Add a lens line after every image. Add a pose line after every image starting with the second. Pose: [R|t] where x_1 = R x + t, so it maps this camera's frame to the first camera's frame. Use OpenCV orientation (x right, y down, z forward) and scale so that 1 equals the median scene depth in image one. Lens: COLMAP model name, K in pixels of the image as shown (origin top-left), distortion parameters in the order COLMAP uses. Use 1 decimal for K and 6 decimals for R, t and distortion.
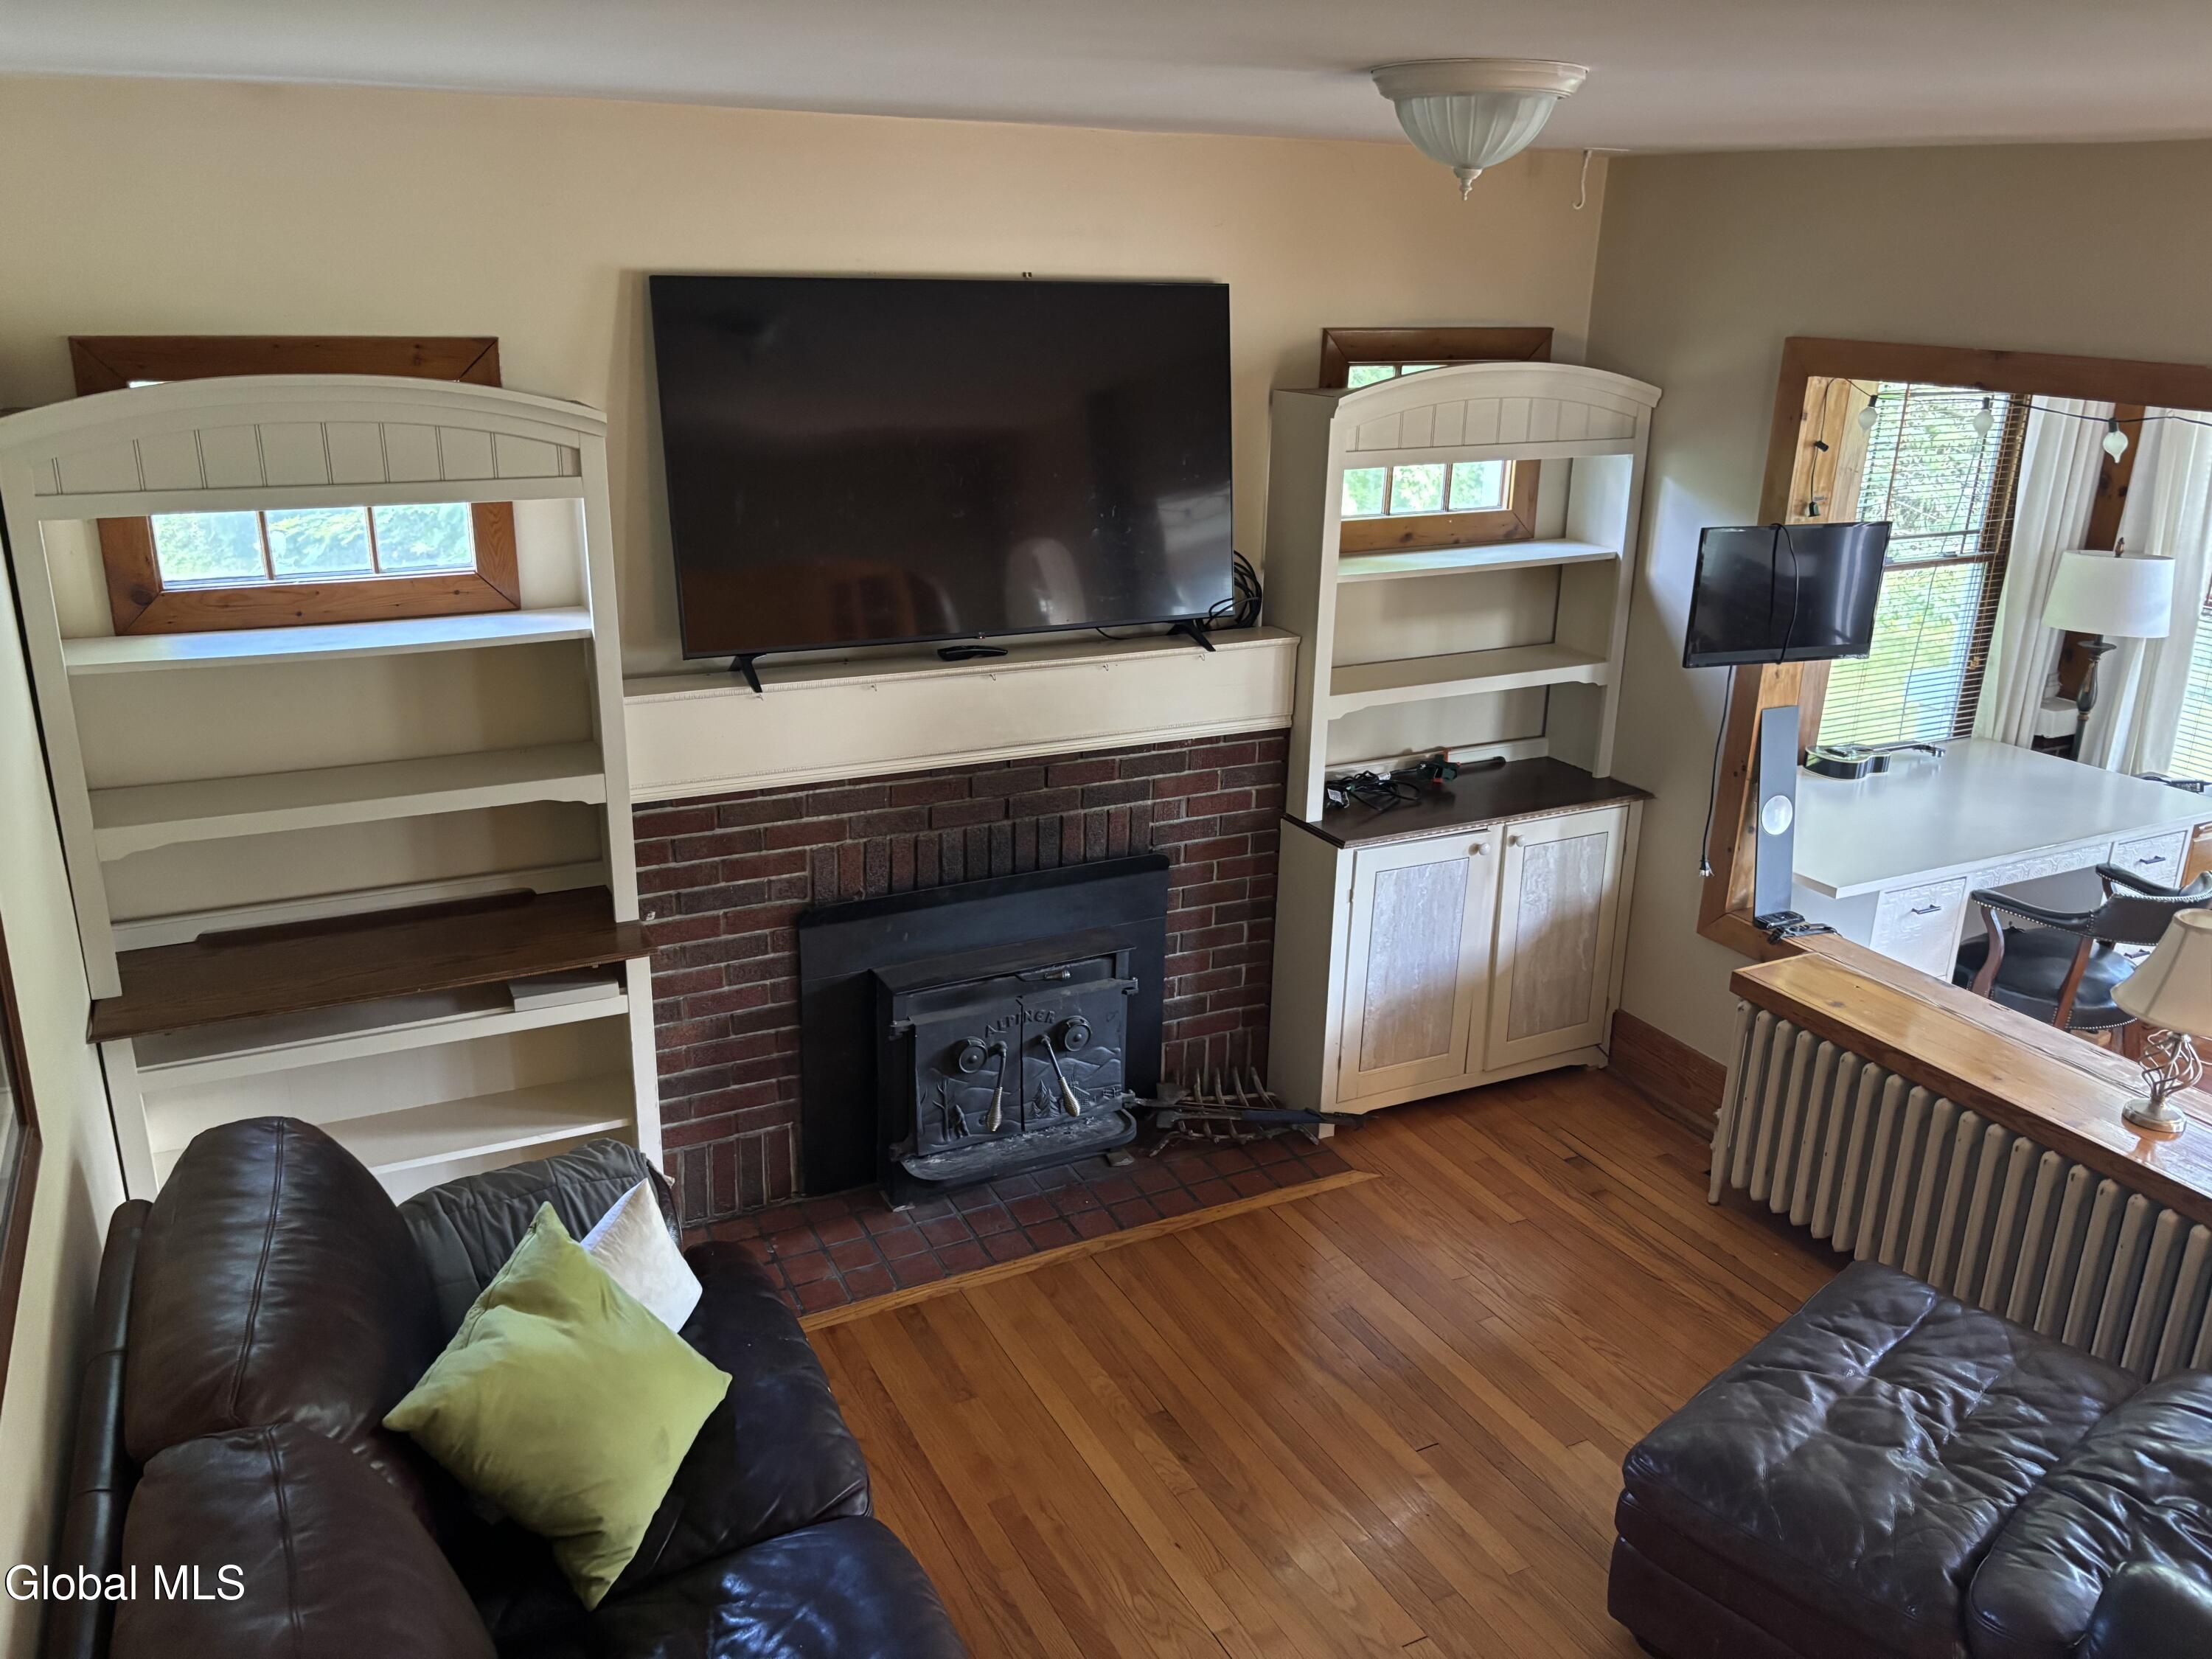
lens RADIAL K [[1663.4, 0, 1100.3], [0, 1663.4, 823.9], [0, 0, 1]] dist [0.019219, -0.027357]
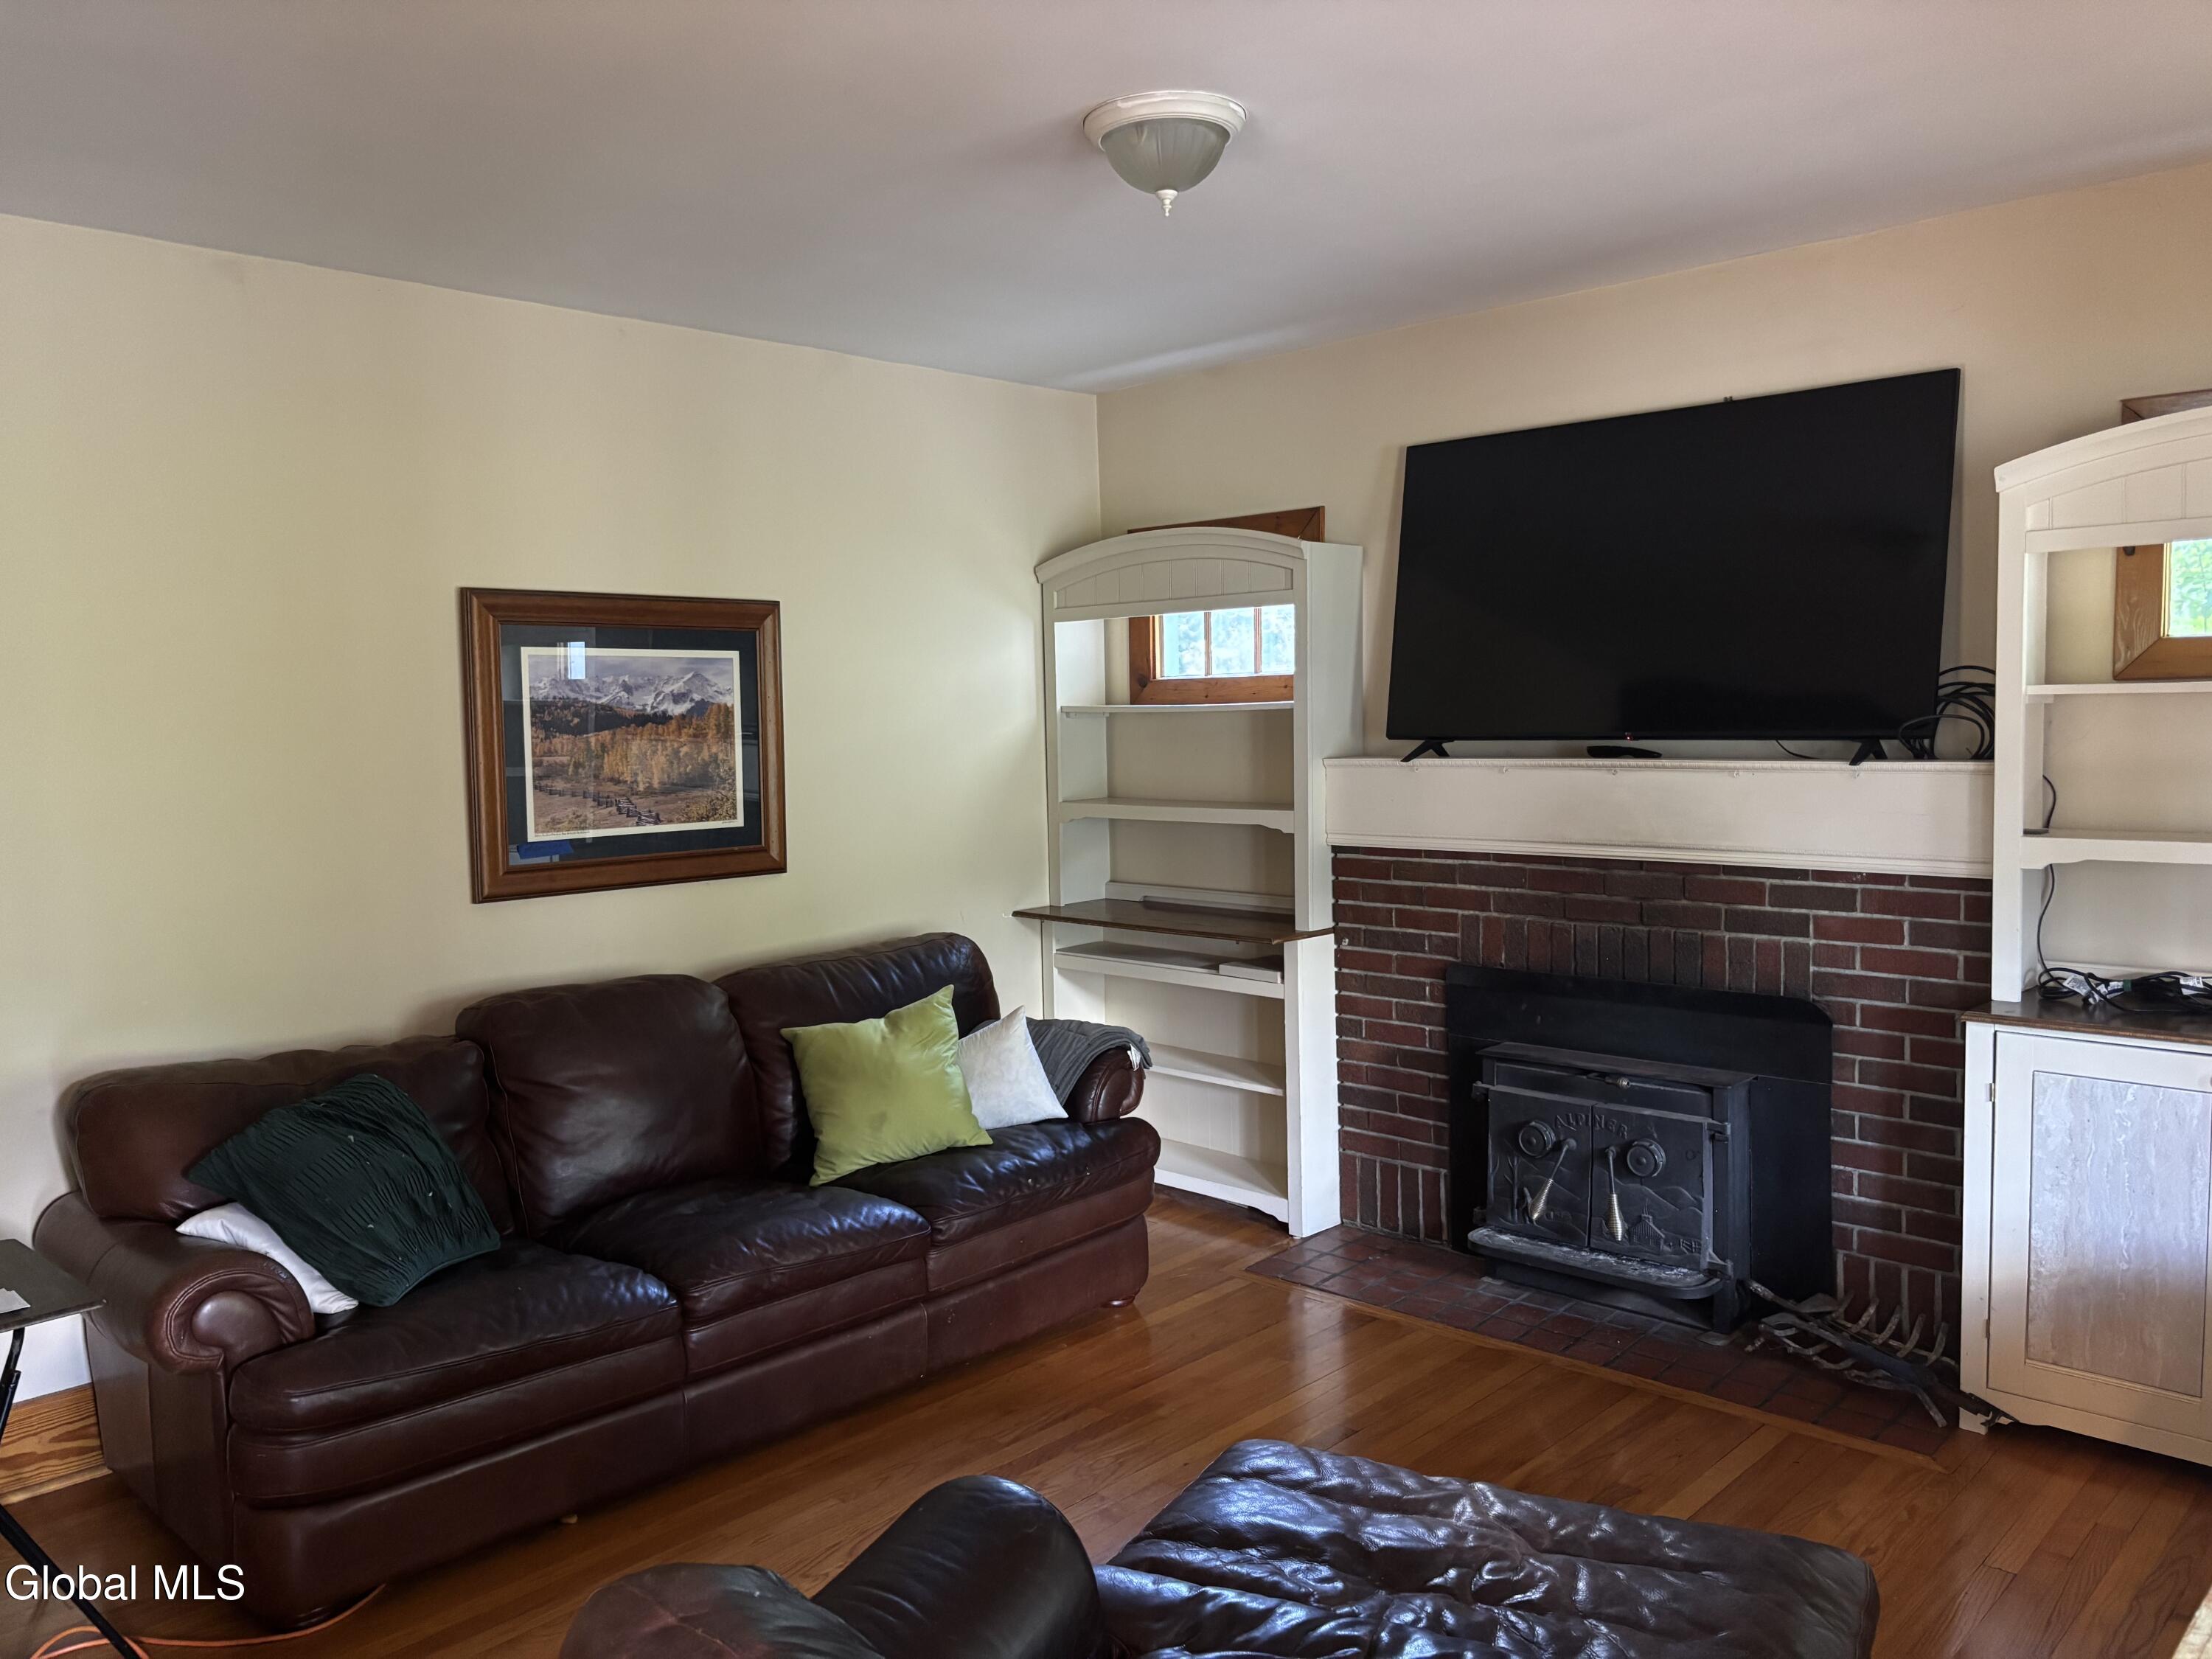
lens RADIAL K [[1663.4, 0, 1100.4], [0, 1663.4, 835.9], [0, 0, 1]] dist [0.019219, -0.027357]
pose [[0.338223, 0.046037, -0.939939, 0.775526], [-0.270119, 0.961522, -0.050105, 0.084059], [0.901466, 0.270842, 0.337644, 0.364253]]
